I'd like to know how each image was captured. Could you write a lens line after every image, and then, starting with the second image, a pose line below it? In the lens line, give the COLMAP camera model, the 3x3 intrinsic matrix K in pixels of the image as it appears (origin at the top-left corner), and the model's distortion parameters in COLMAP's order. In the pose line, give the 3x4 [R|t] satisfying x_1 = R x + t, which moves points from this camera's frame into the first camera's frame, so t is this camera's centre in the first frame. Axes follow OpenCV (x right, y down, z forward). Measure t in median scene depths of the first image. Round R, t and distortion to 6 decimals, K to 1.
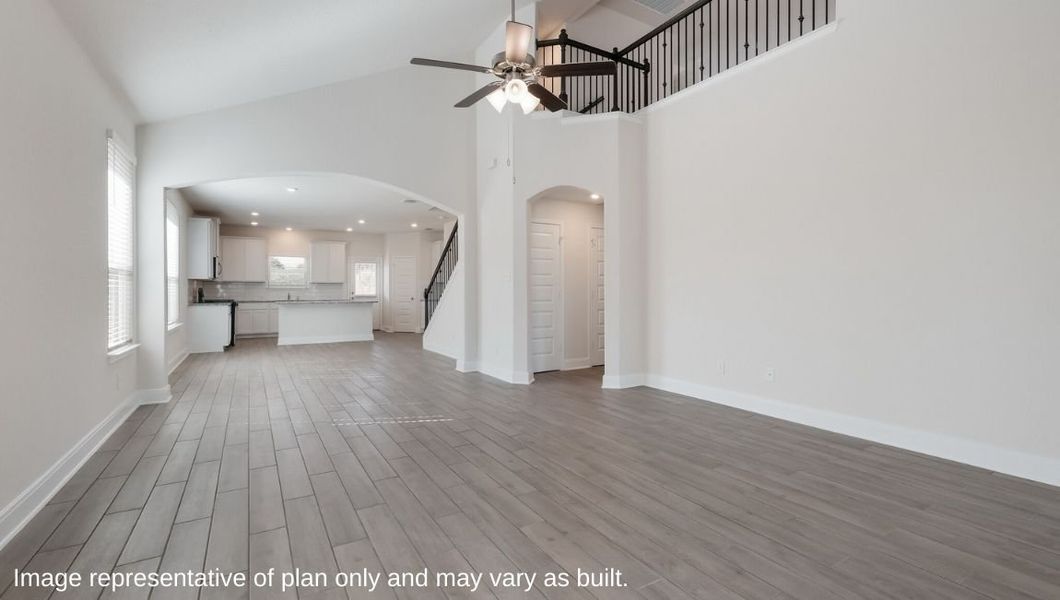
lens RADIAL K [[460.4, 0, 531.1], [0, 460.4, 289.5], [0, 0, 1]] dist [0.011058, -0.000123]
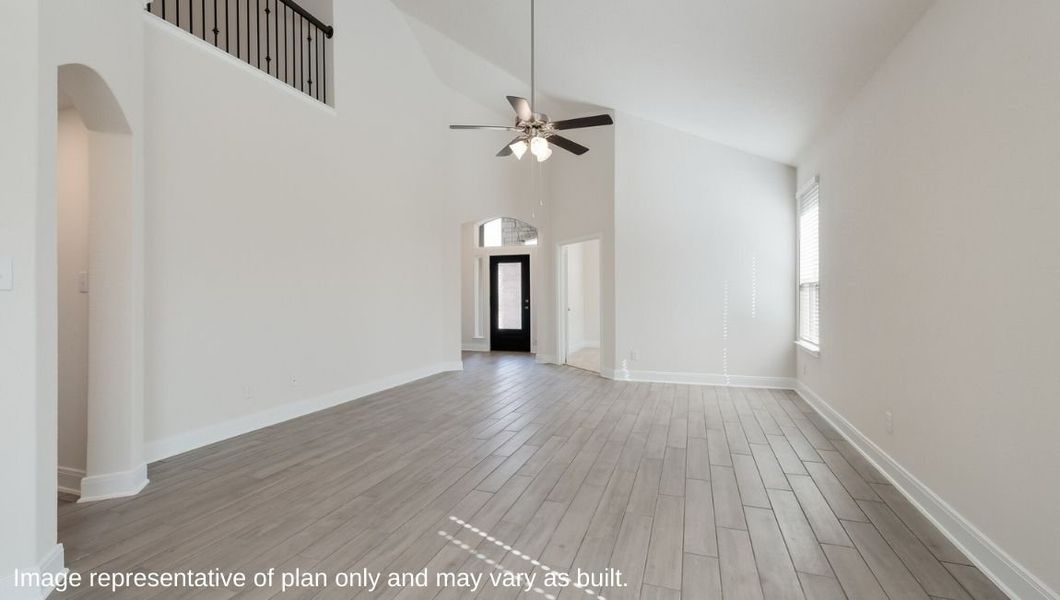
lens RADIAL K [[460.4, 0, 526.2], [0, 460.4, 300.5], [0, 0, 1]] dist [0.011058, -0.000123]
pose [[-0.627279, -0.005223, 0.778777, -0.545884], [0.004824, 0.999932, 0.010591, -0.013255], [-0.778779, 0.010400, -0.627212, 0.991523]]
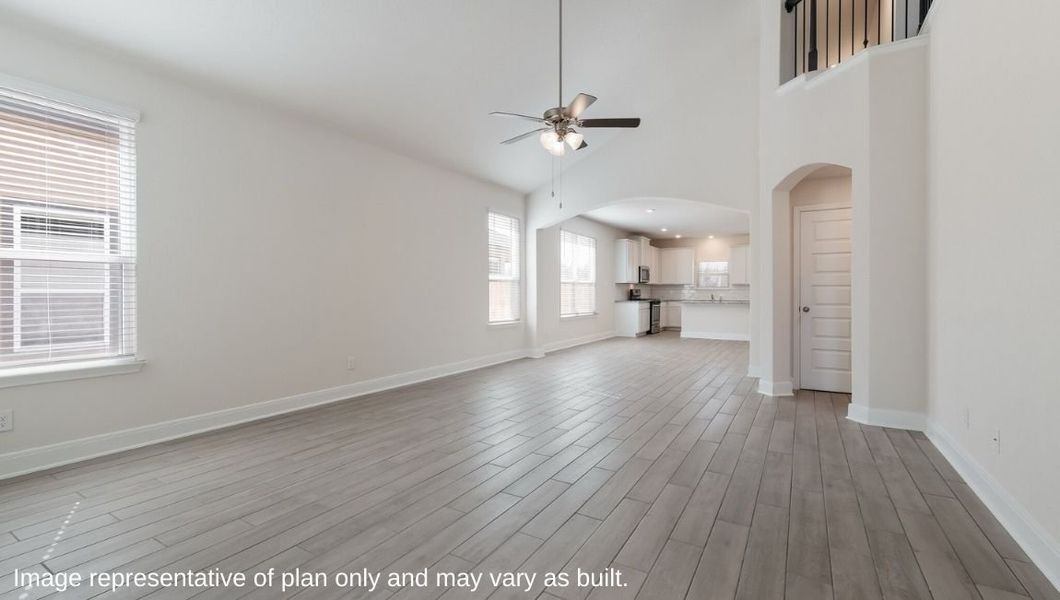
lens RADIAL K [[460.4, 0, 525.9], [0, 460.4, 294.9], [0, 0, 1]] dist [0.011058, -0.000123]
pose [[0.461616, 0.008564, -0.887039, 0.594688], [-0.000668, 0.999956, 0.009306, -0.000335], [0.887080, -0.003704, 0.461601, 0.172426]]
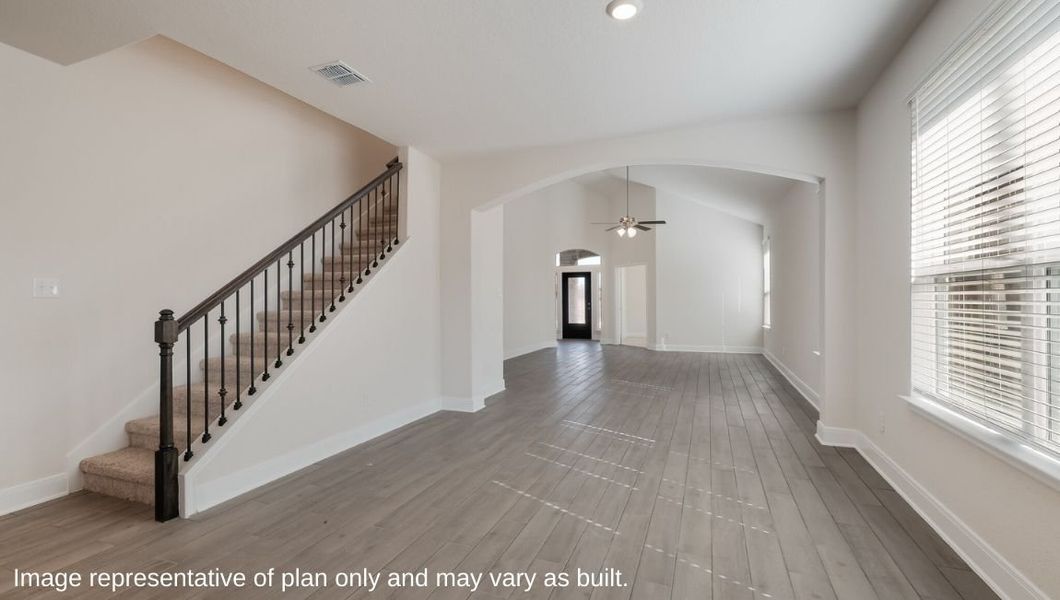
lens RADIAL K [[460.4, 0, 531.4], [0, 460.4, 301.2], [0, 0, 1]] dist [0.011058, -0.000123]
pose [[-0.609959, 0.005103, 0.792416, -1.007324], [0.005320, 0.999983, -0.002345, -0.004129], [-0.792415, 0.002786, -0.609976, 1.705758]]
